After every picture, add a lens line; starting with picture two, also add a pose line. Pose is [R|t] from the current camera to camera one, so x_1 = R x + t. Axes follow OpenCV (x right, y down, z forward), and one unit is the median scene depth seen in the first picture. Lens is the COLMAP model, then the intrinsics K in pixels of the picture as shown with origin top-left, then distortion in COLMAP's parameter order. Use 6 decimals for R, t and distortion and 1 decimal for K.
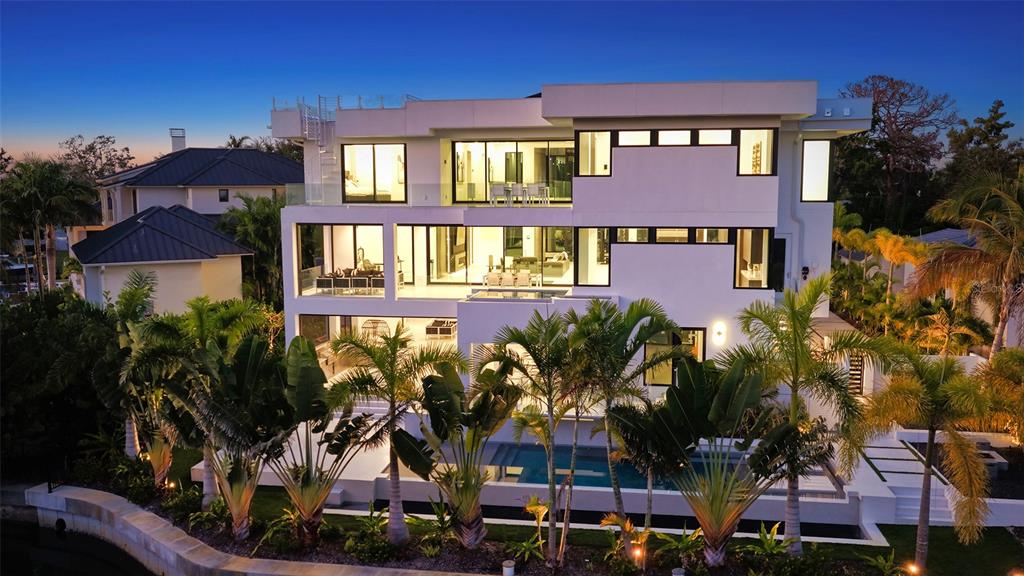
lens RADIAL K [[853.4, 0, 510.4], [0, 853.4, 287.9], [0, 0, 1]] dist [-0.006159, 0.019032]
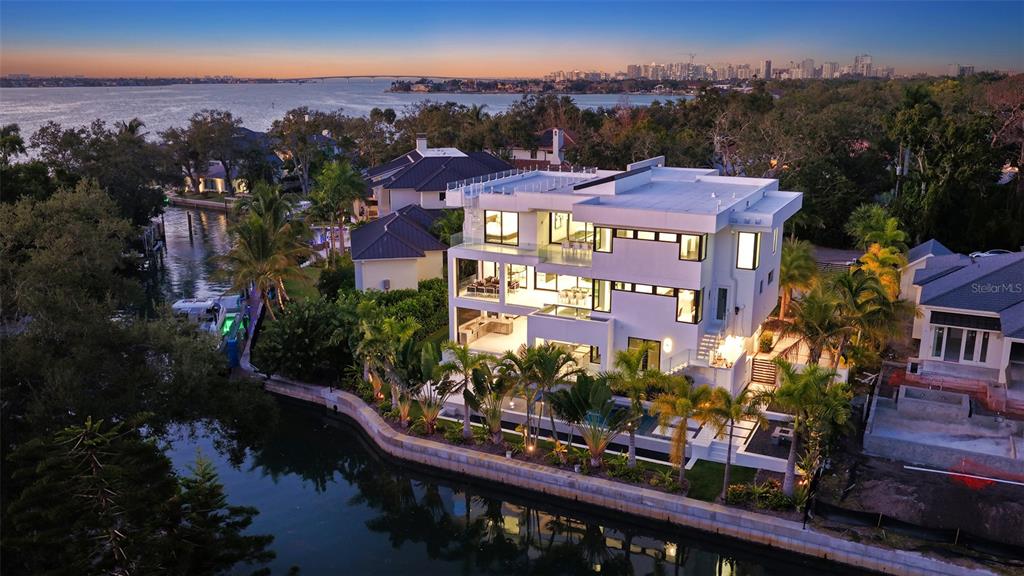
lens RADIAL K [[853.4, 0, 512.6], [0, 853.4, 288.3], [0, 0, 1]] dist [-0.006159, 0.019032]
pose [[0.951549, 0.077559, -0.297554, 0.555338], [-0.038245, 0.990005, 0.135748, -0.355775], [0.305108, -0.117791, 0.945005, -0.927839]]
